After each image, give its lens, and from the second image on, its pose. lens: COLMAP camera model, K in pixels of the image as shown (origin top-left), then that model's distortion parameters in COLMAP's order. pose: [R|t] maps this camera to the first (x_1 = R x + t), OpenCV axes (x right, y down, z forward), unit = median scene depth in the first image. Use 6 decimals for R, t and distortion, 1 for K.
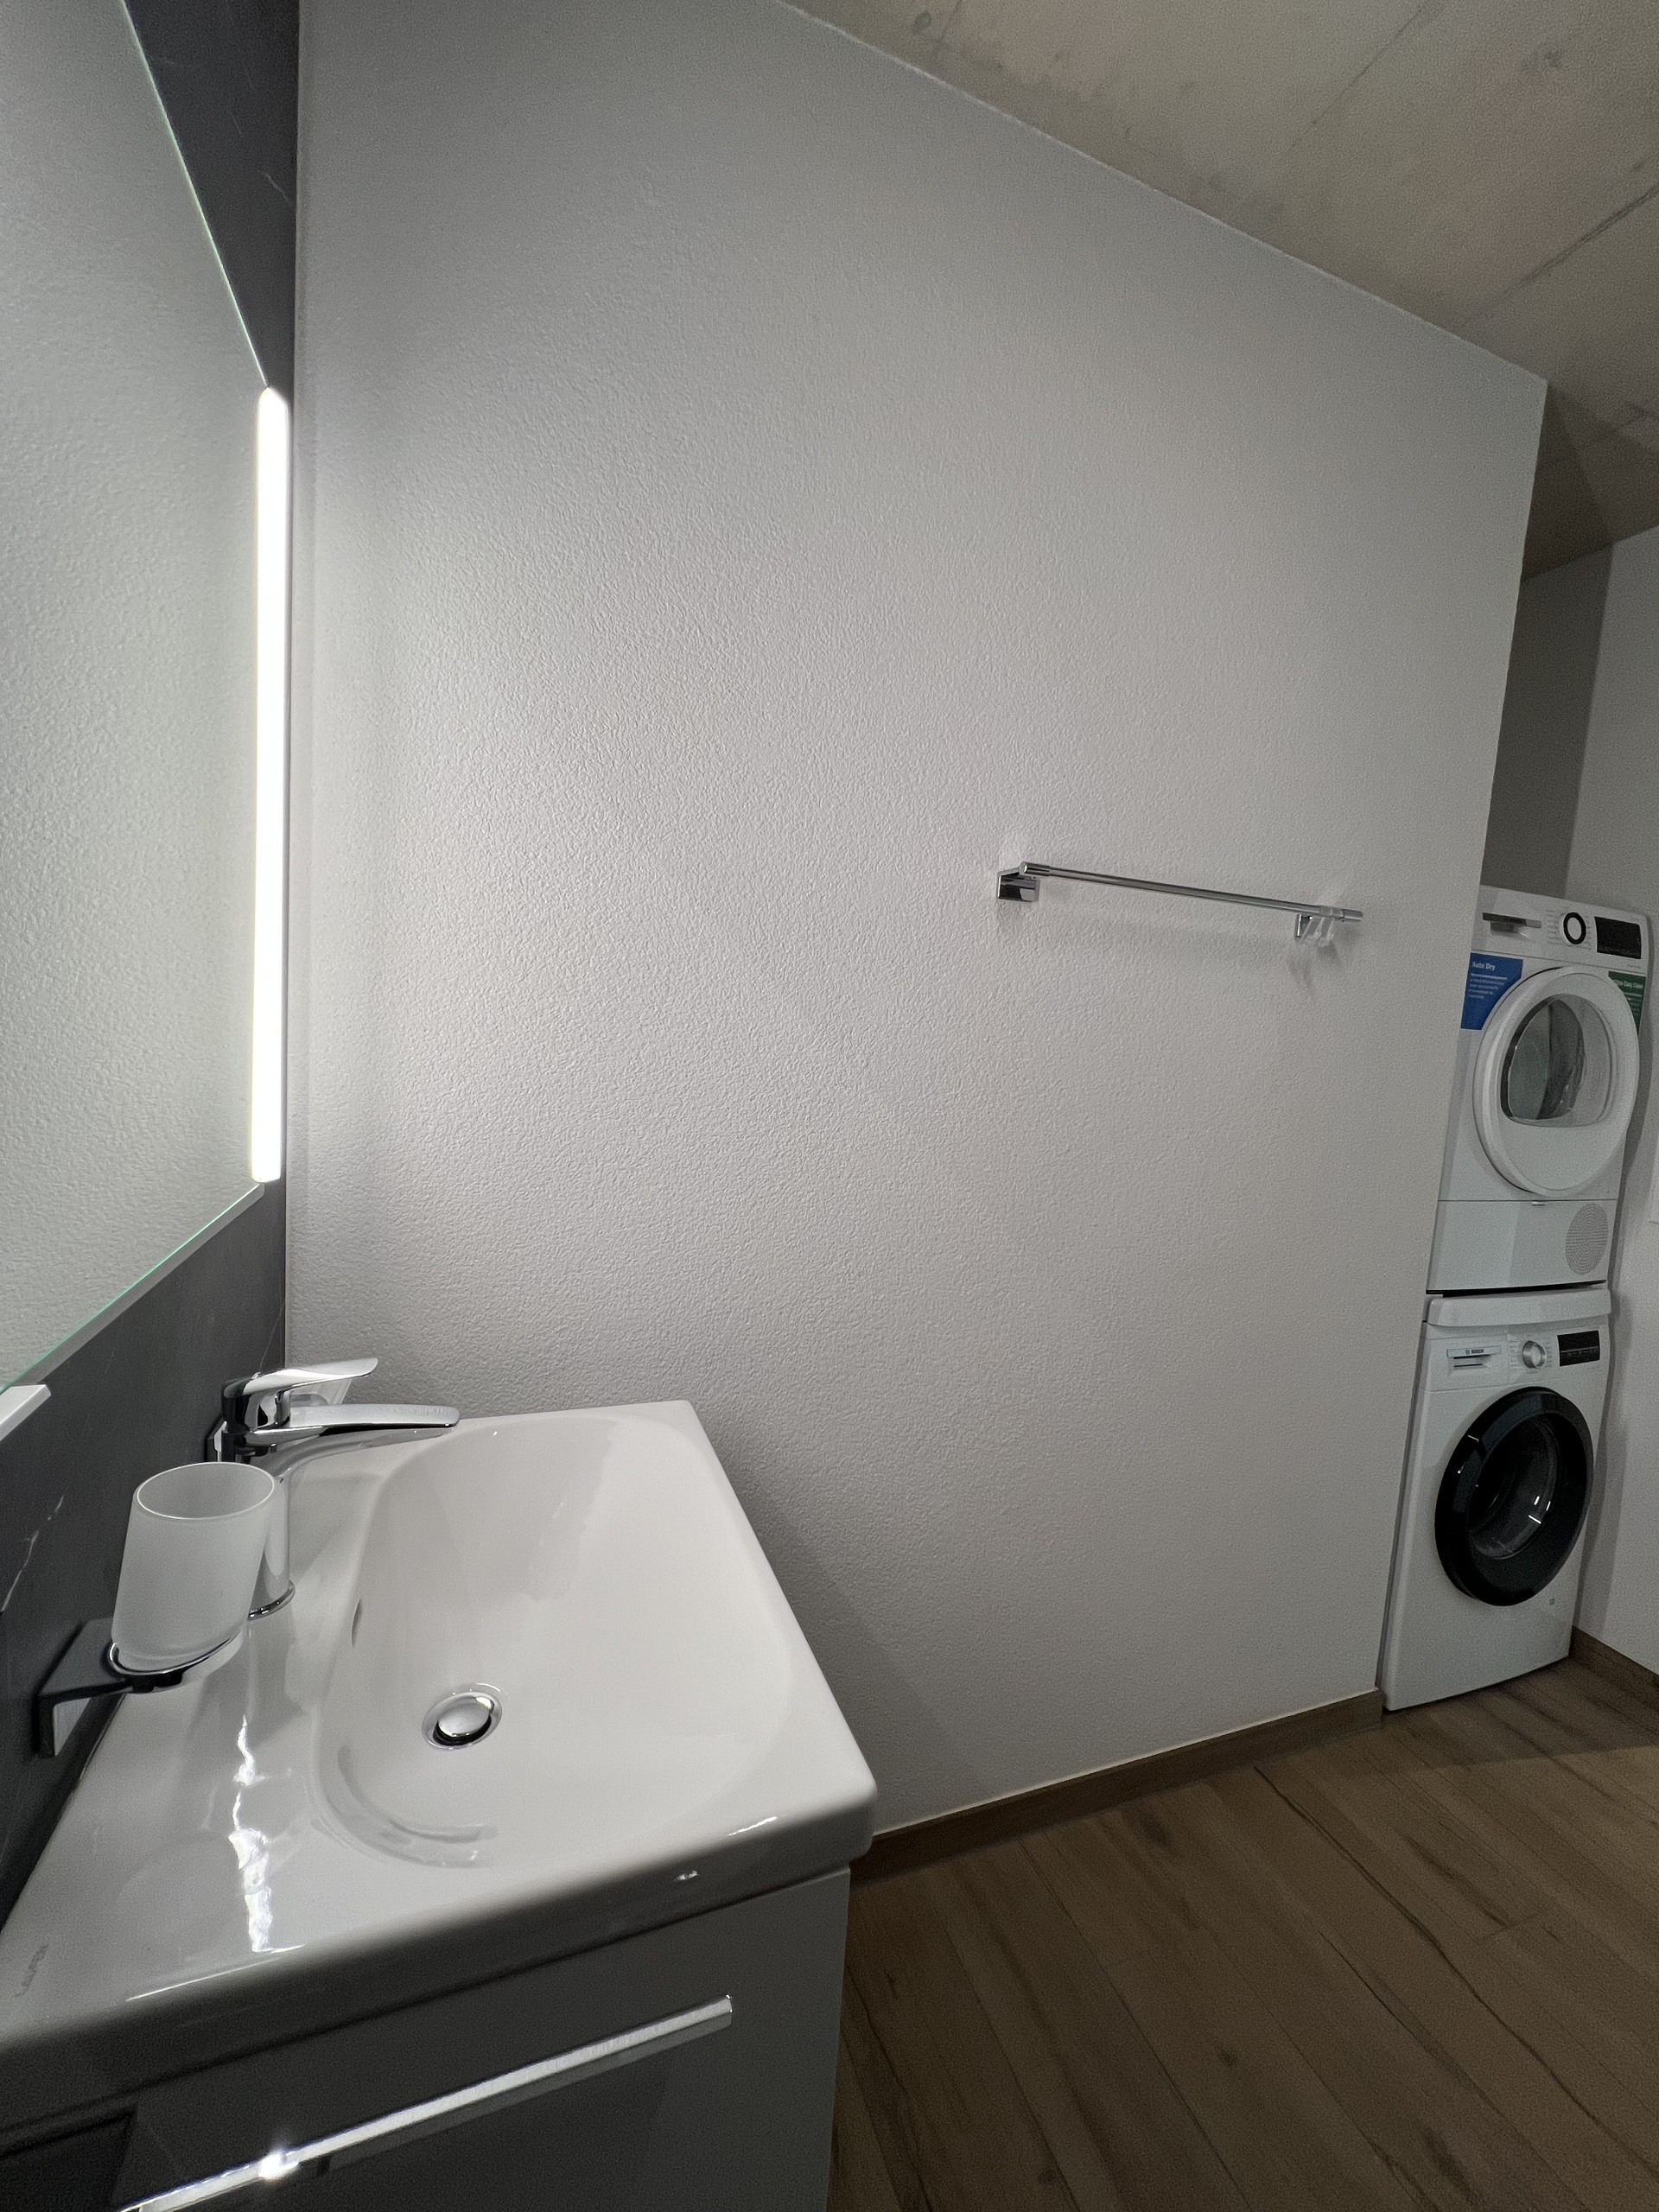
lens RADIAL K [[887.0, 0, 829.5], [0, 887.0, 1106.0], [0, 0, 1]] dist [0.001992, 0.000422]
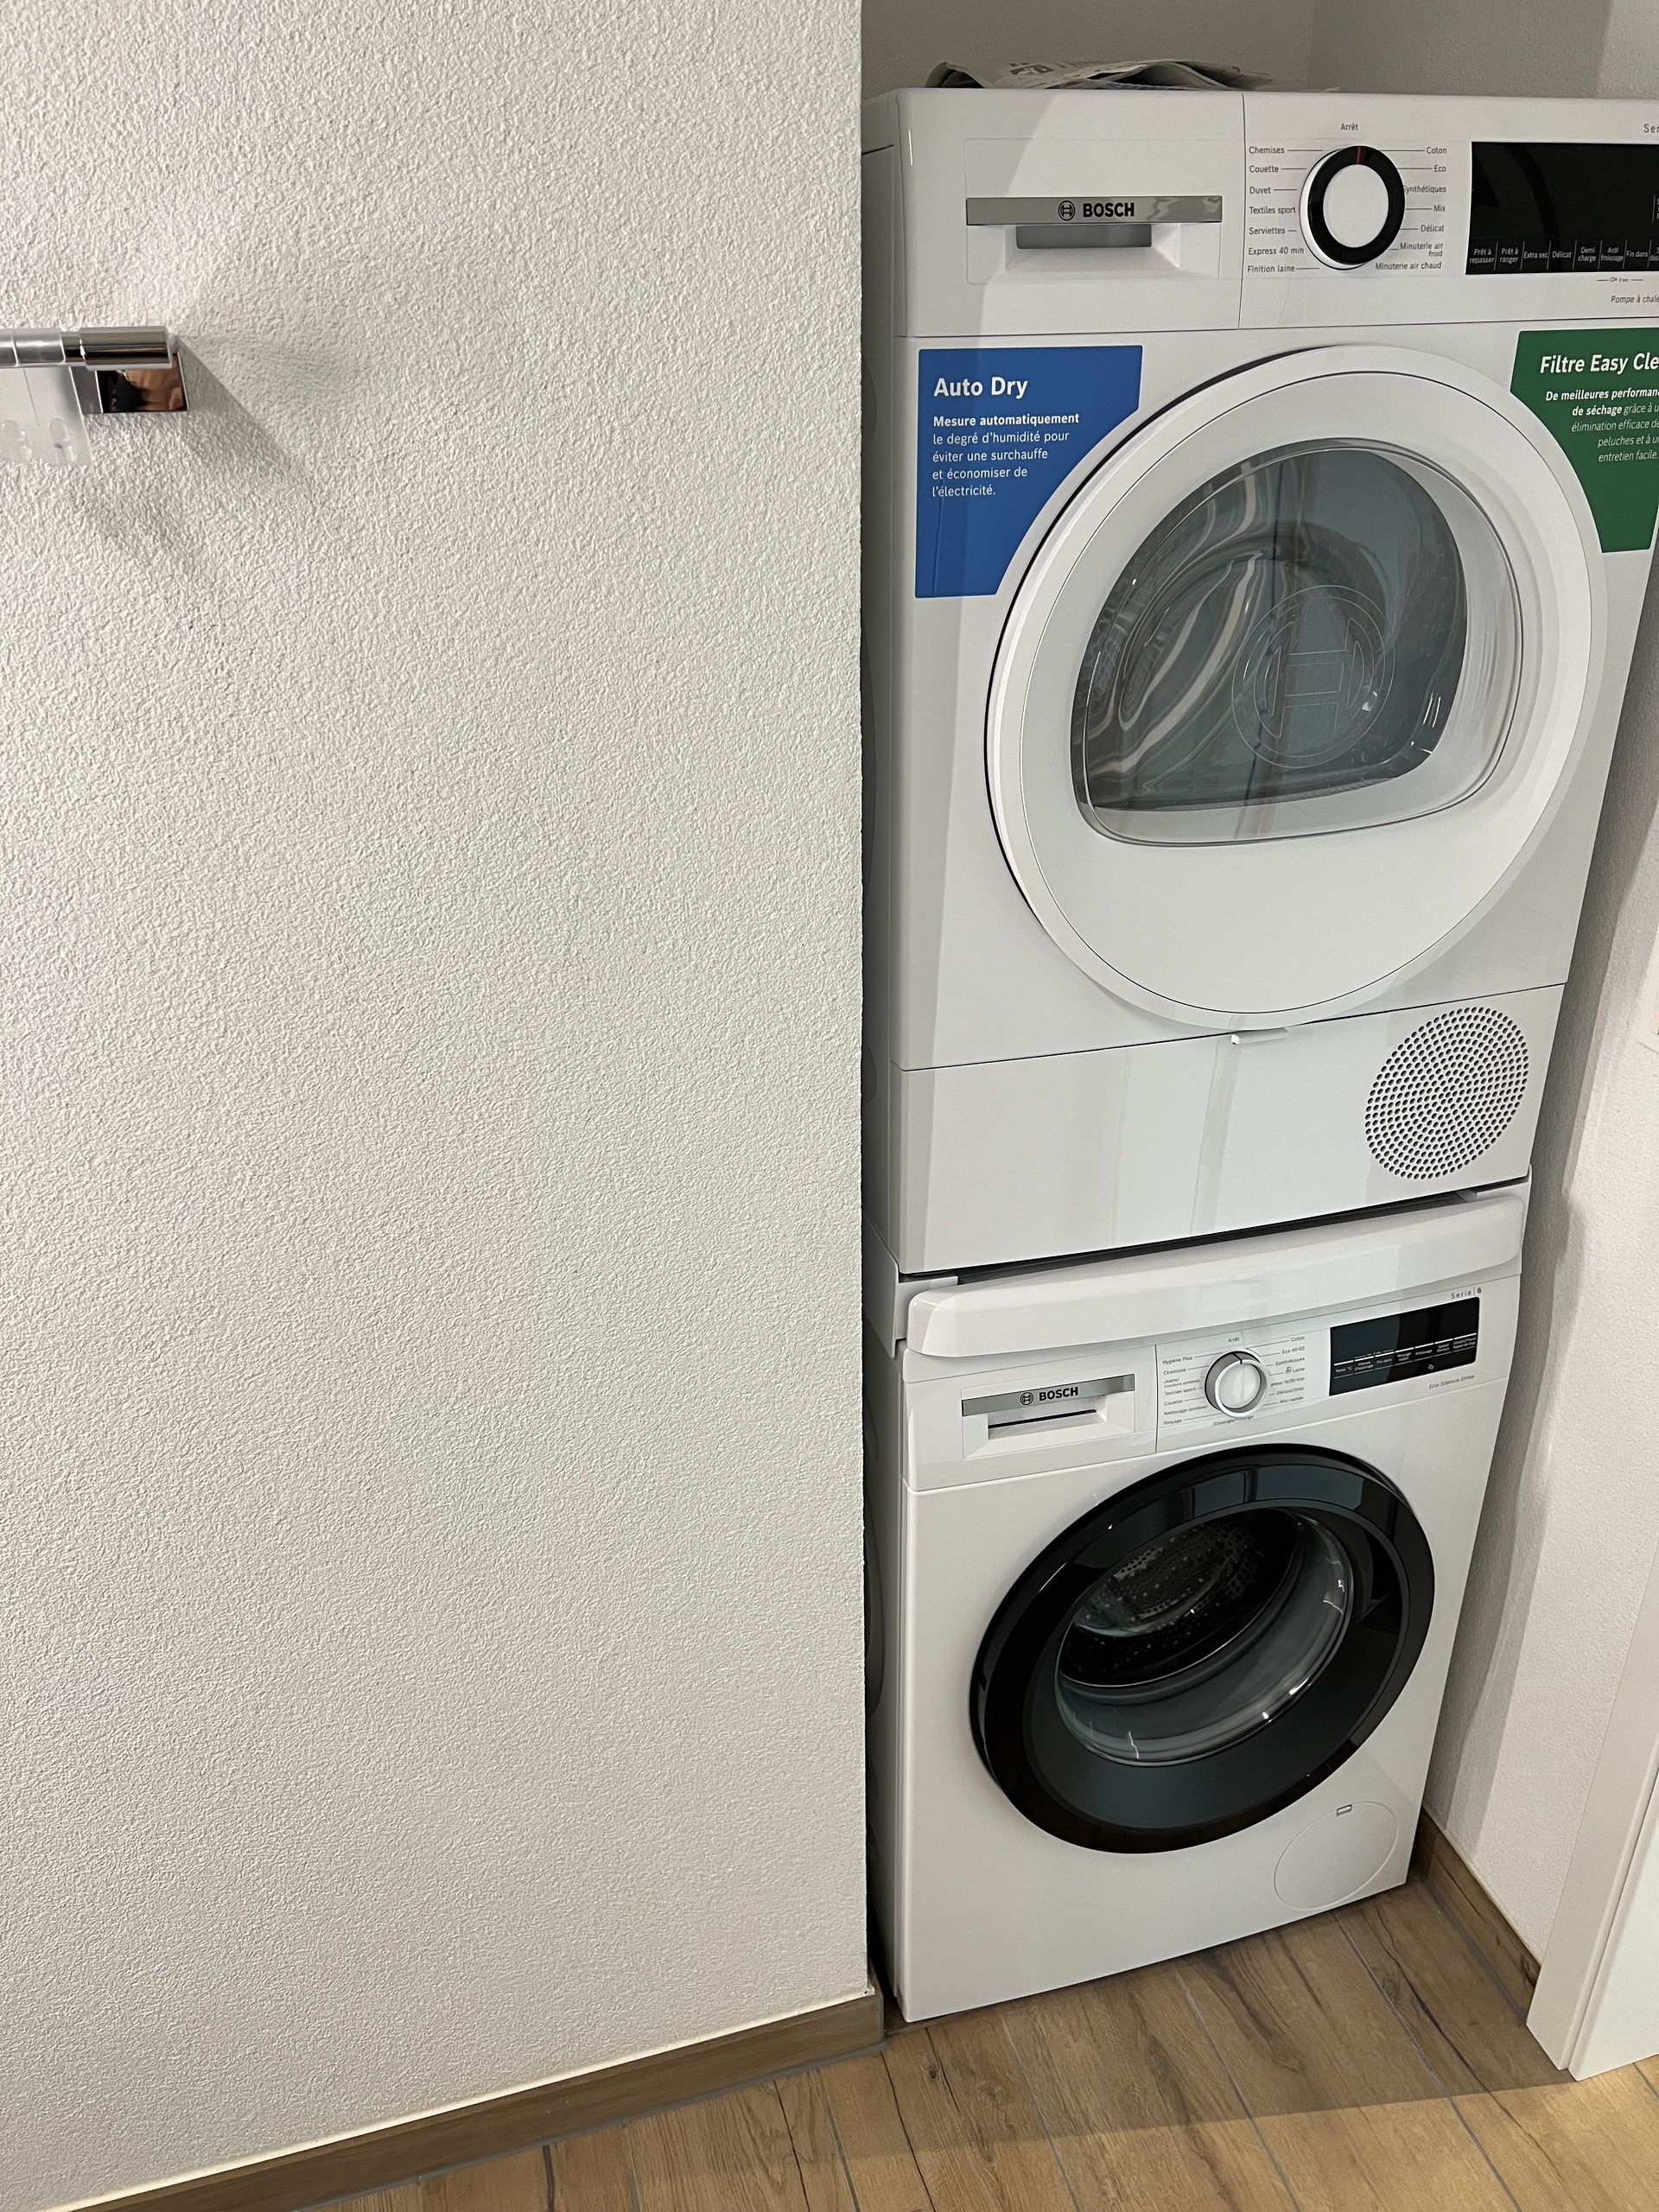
lens RADIAL K [[1664.1, 0, 829.5], [0, 1664.1, 1106.0], [0, 0, 1]] dist [0.048118, -0.055333]
pose [[0.992233, -0.029909, -0.120747, 0.715013], [0.072908, 0.926297, 0.369674, -0.138846], [0.100790, -0.375606, 0.921282, 0.326955]]
